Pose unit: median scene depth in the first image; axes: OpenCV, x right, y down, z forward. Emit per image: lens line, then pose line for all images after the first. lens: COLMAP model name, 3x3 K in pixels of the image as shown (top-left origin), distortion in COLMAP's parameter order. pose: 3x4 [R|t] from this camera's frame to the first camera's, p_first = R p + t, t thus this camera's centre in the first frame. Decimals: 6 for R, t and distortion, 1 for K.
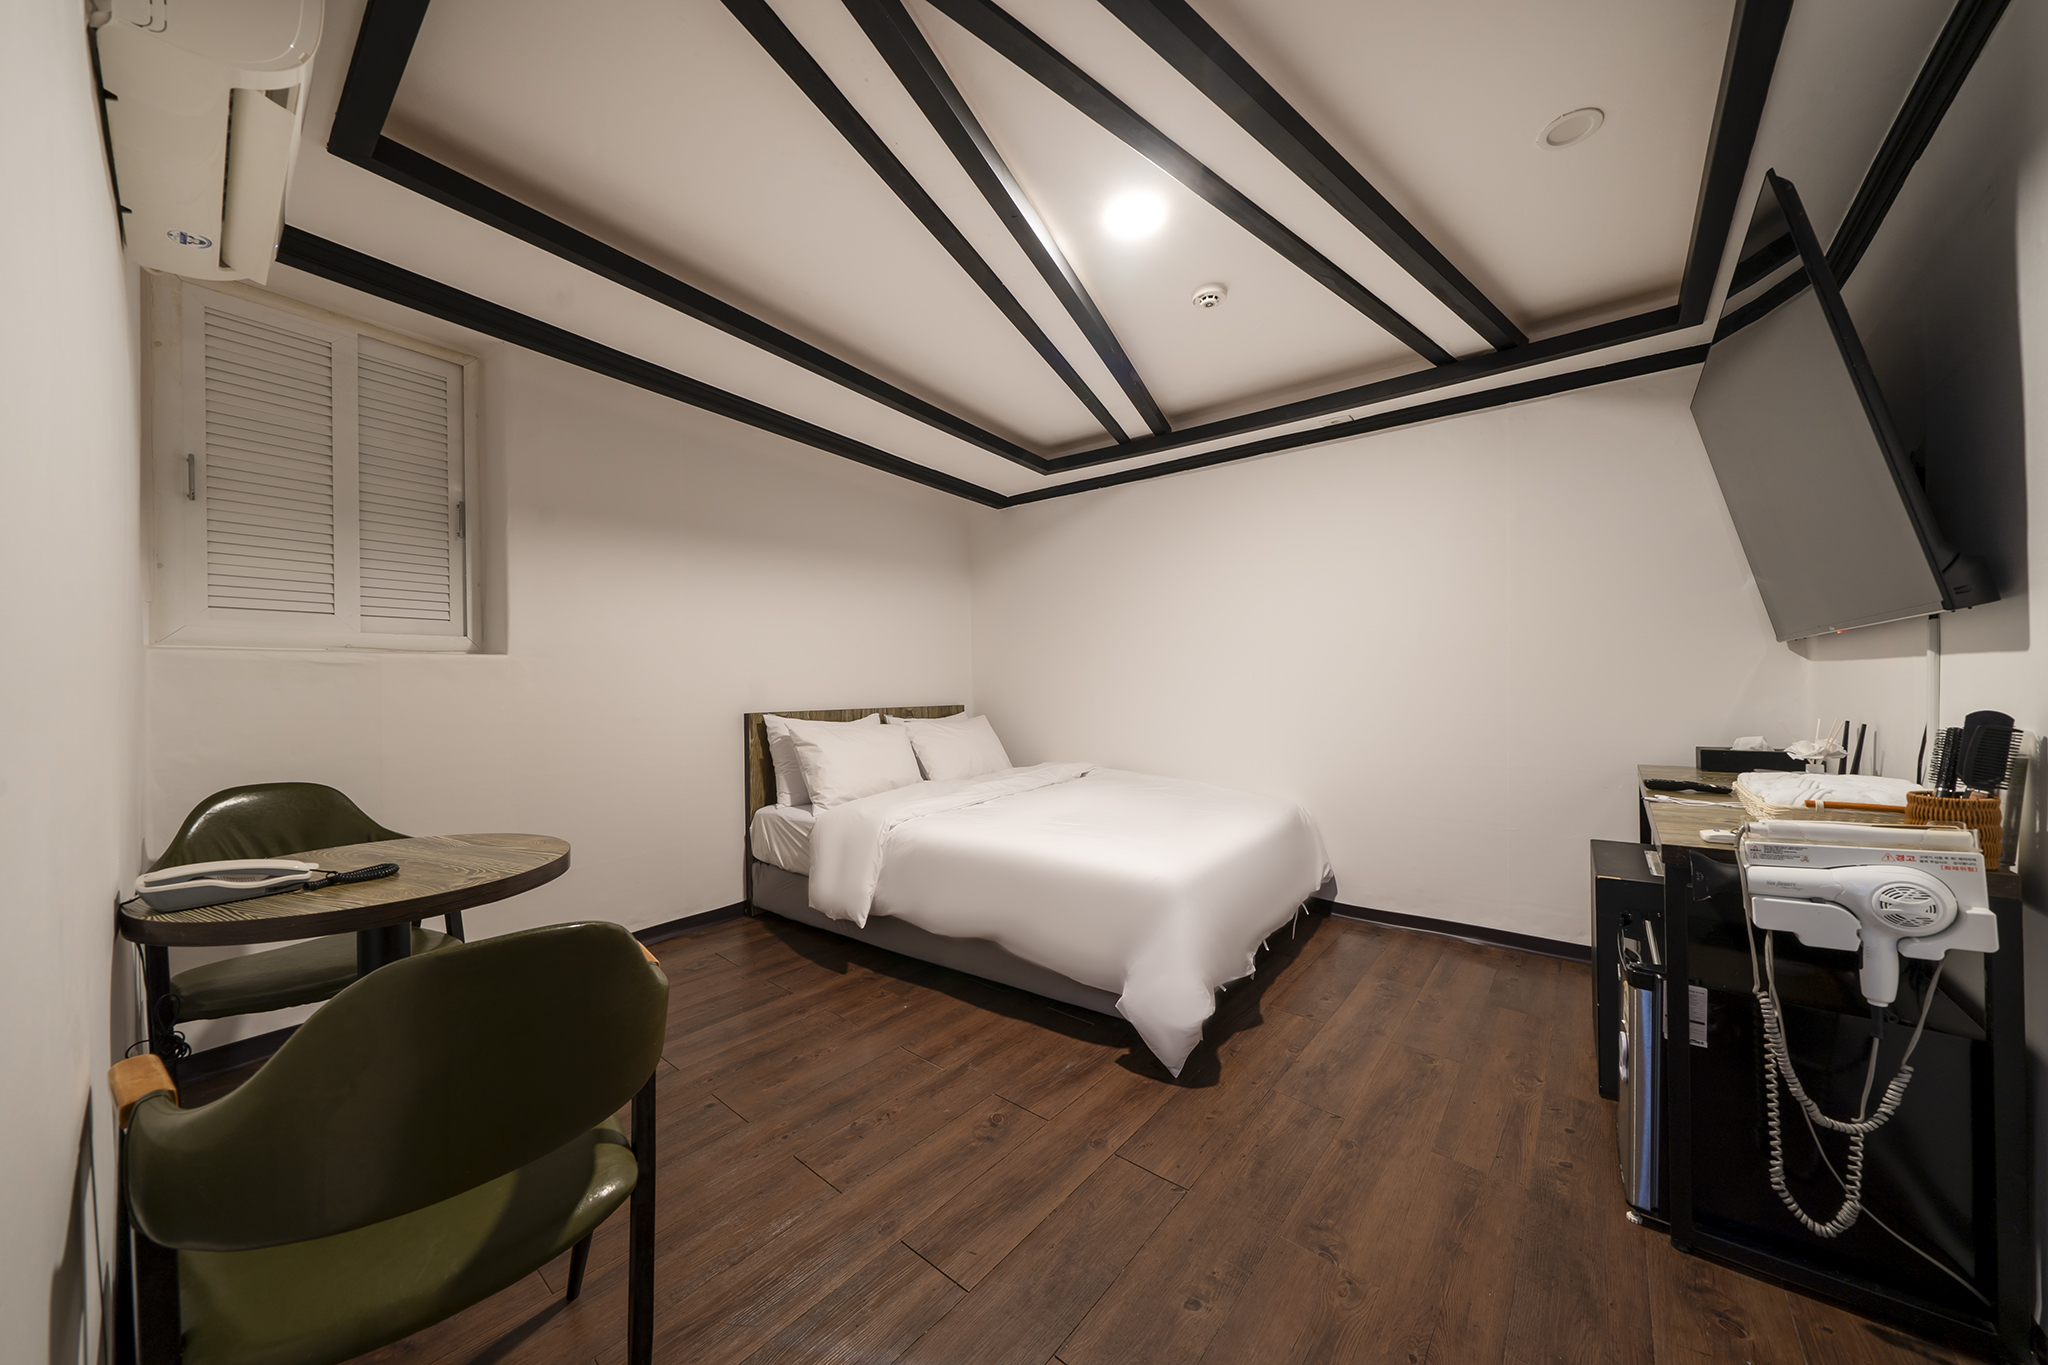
lens RADIAL K [[703.0, 0, 1017.1], [0, 703.0, 685.0], [0, 0, 1]] dist [0.000530, 0.000073]
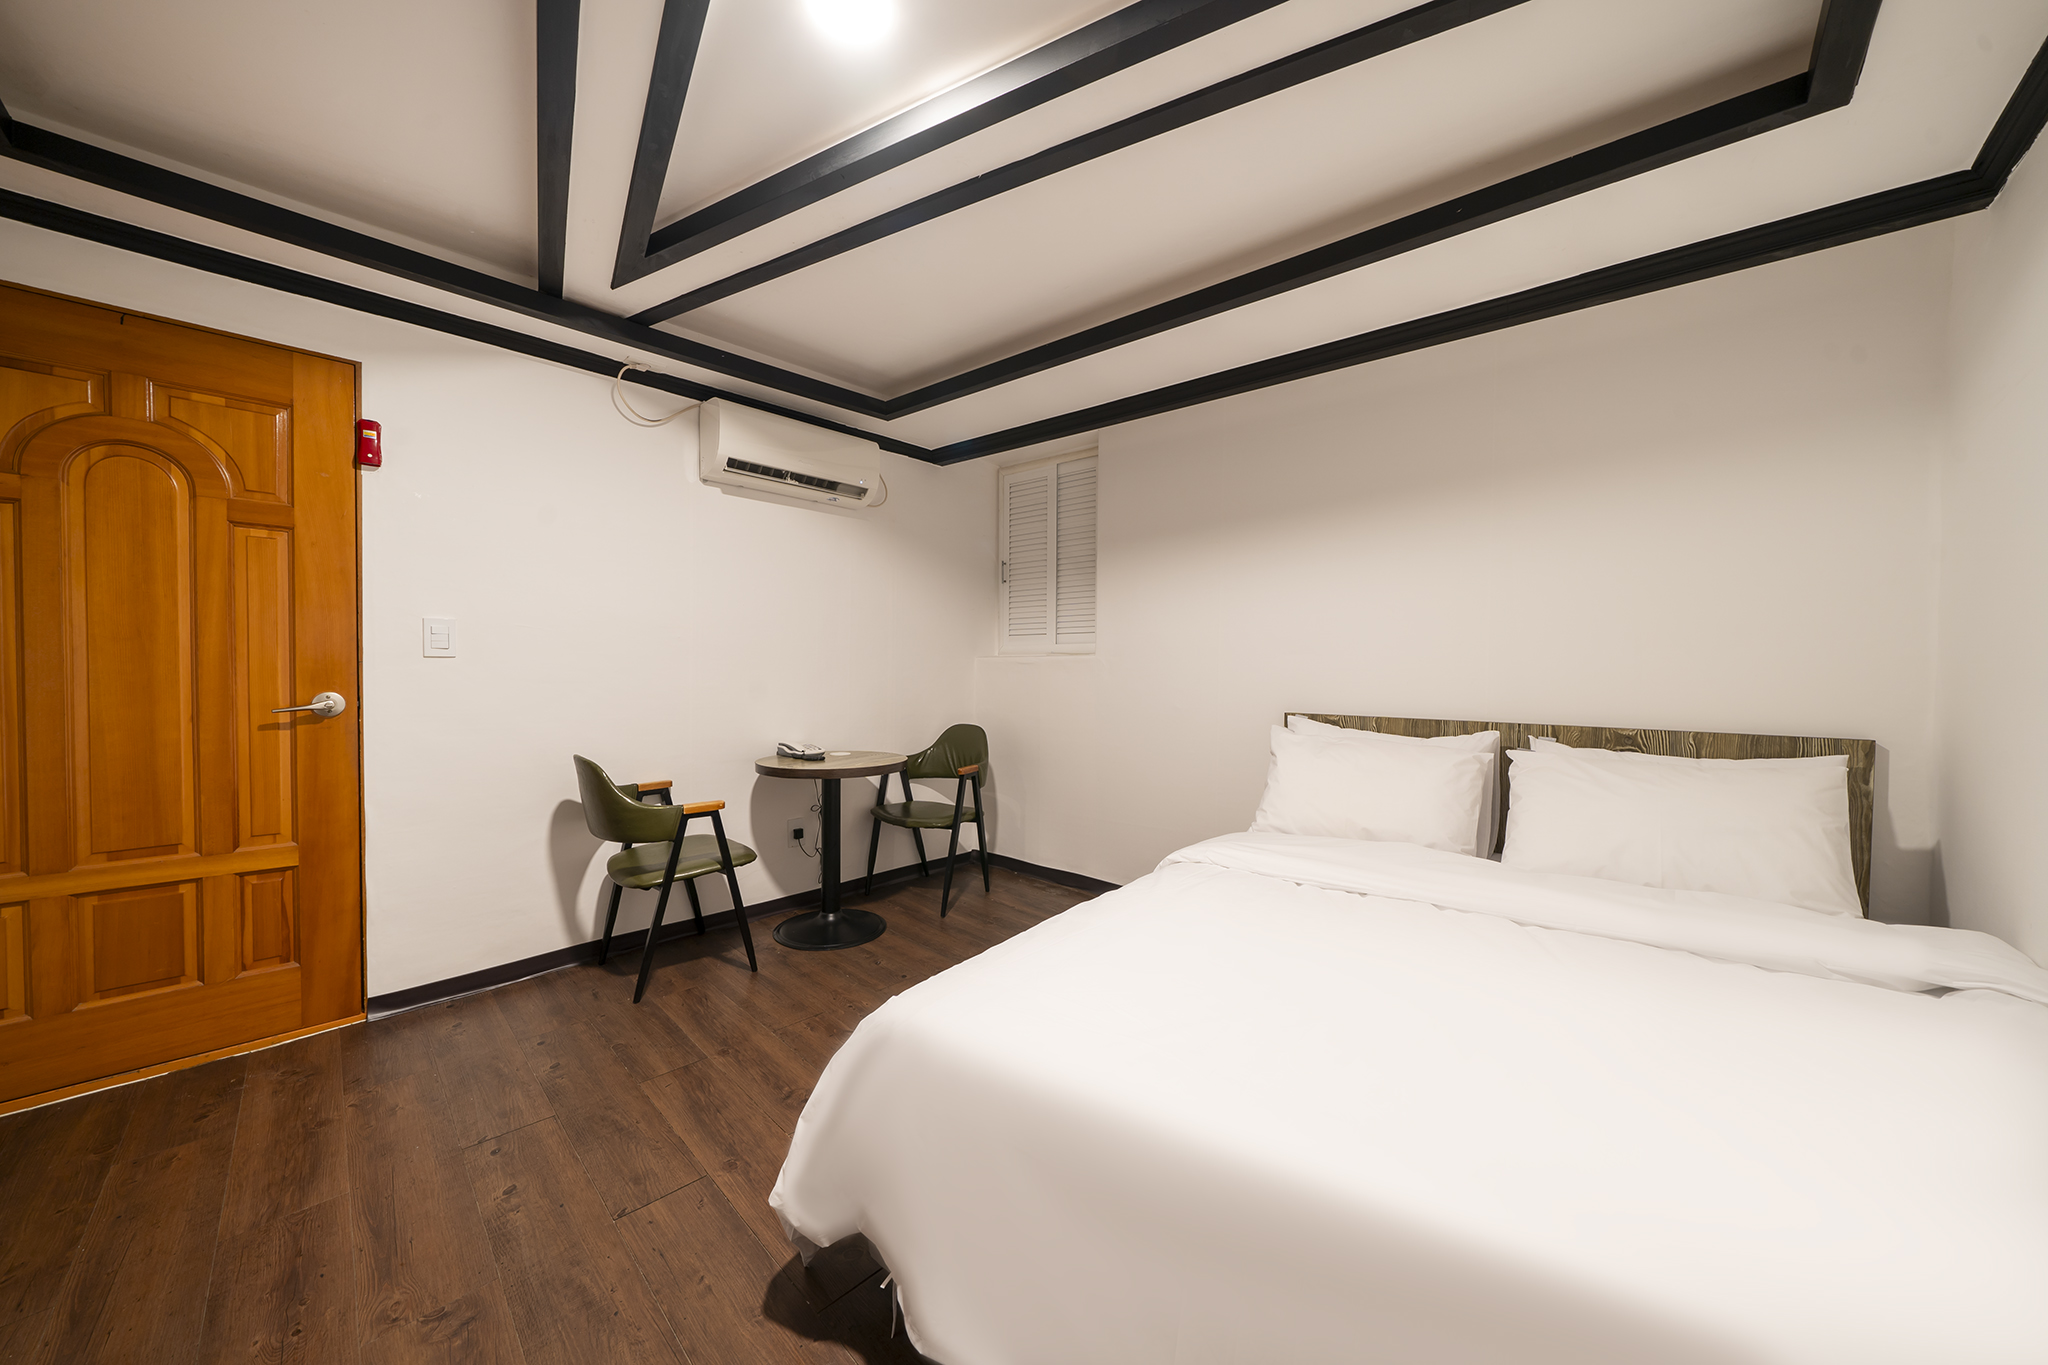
lens RADIAL K [[596.7, 0, 889.6], [0, 596.7, 682.6], [0, 0, 1]] dist [-0.000660, -0.000054]
pose [[-0.086550, 0.019880, -0.996049, 0.856478], [-0.008740, 0.999747, 0.020714, -0.017215], [0.996209, 0.010498, -0.086355, 1.234820]]
